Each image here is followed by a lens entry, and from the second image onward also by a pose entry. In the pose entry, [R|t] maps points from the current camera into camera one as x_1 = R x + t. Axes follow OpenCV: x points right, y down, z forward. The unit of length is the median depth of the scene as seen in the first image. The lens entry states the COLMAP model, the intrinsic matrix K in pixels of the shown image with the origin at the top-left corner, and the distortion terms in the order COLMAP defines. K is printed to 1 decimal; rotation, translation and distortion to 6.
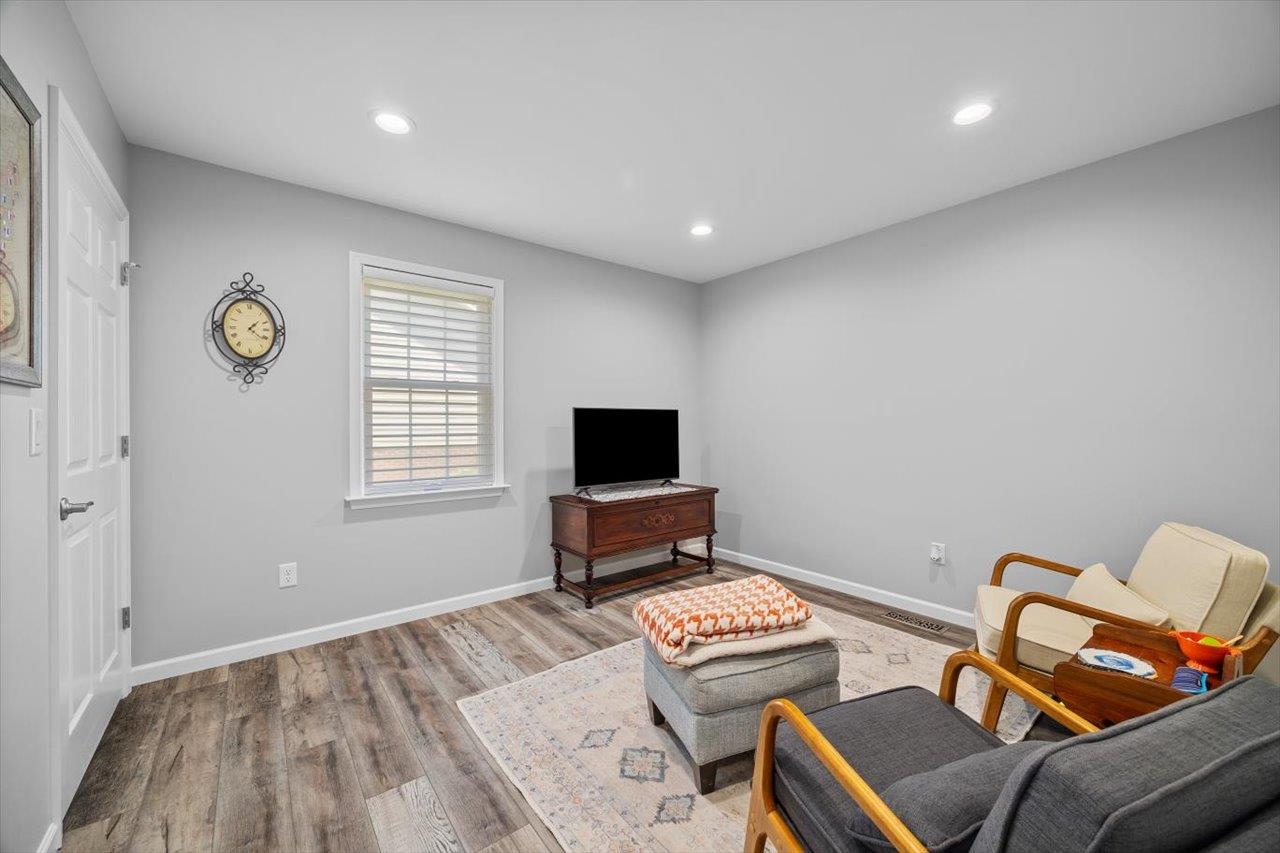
lens RADIAL K [[491.5, 0, 635.7], [0, 491.5, 425.7], [0, 0, 1]] dist [-0.000223, -0.000010]
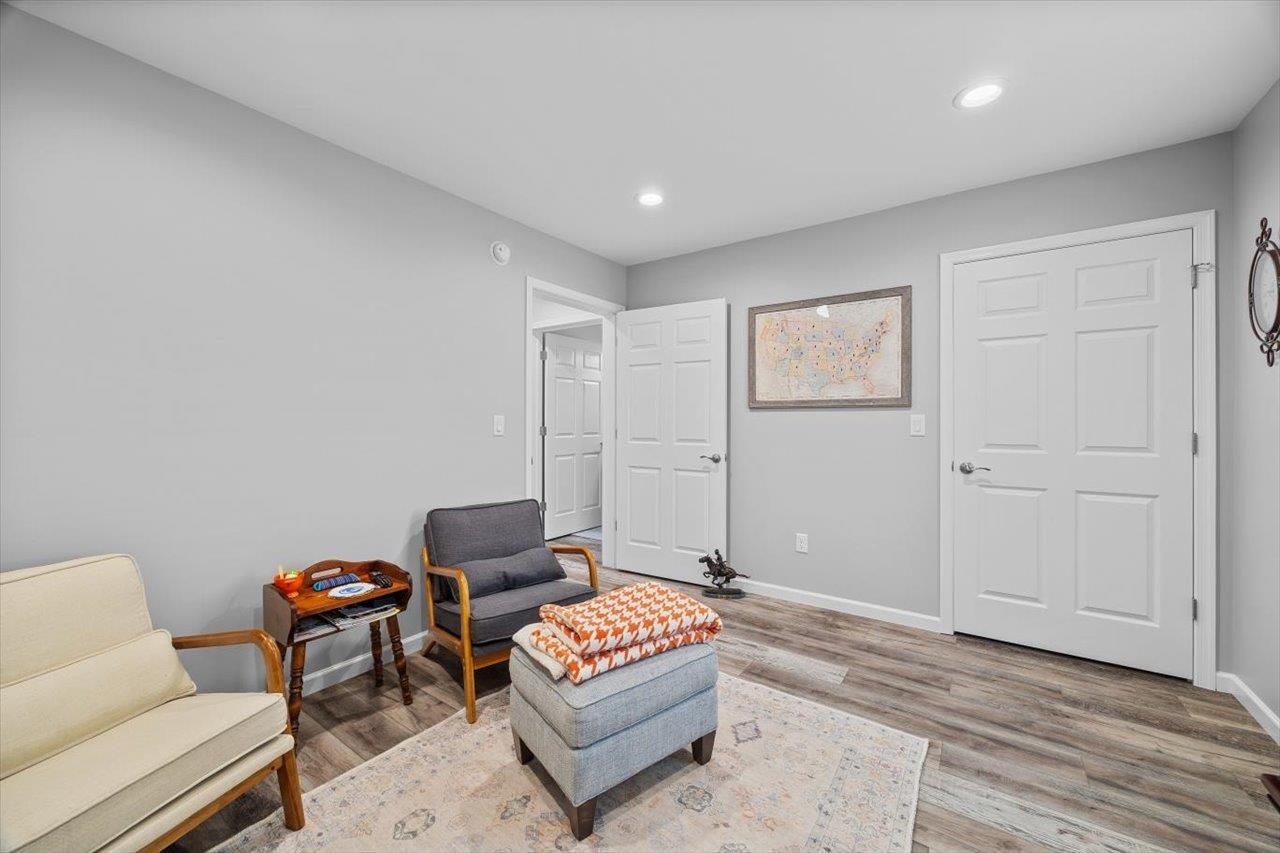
lens RADIAL K [[491.5, 0, 642.9], [0, 491.5, 424.3], [0, 0, 1]] dist [-0.000223, -0.000010]
pose [[-0.958949, 0.005416, -0.283528, 0.364775], [0.004772, 0.999984, 0.002960, -0.002276], [0.283539, 0.001485, -0.958959, 1.690546]]
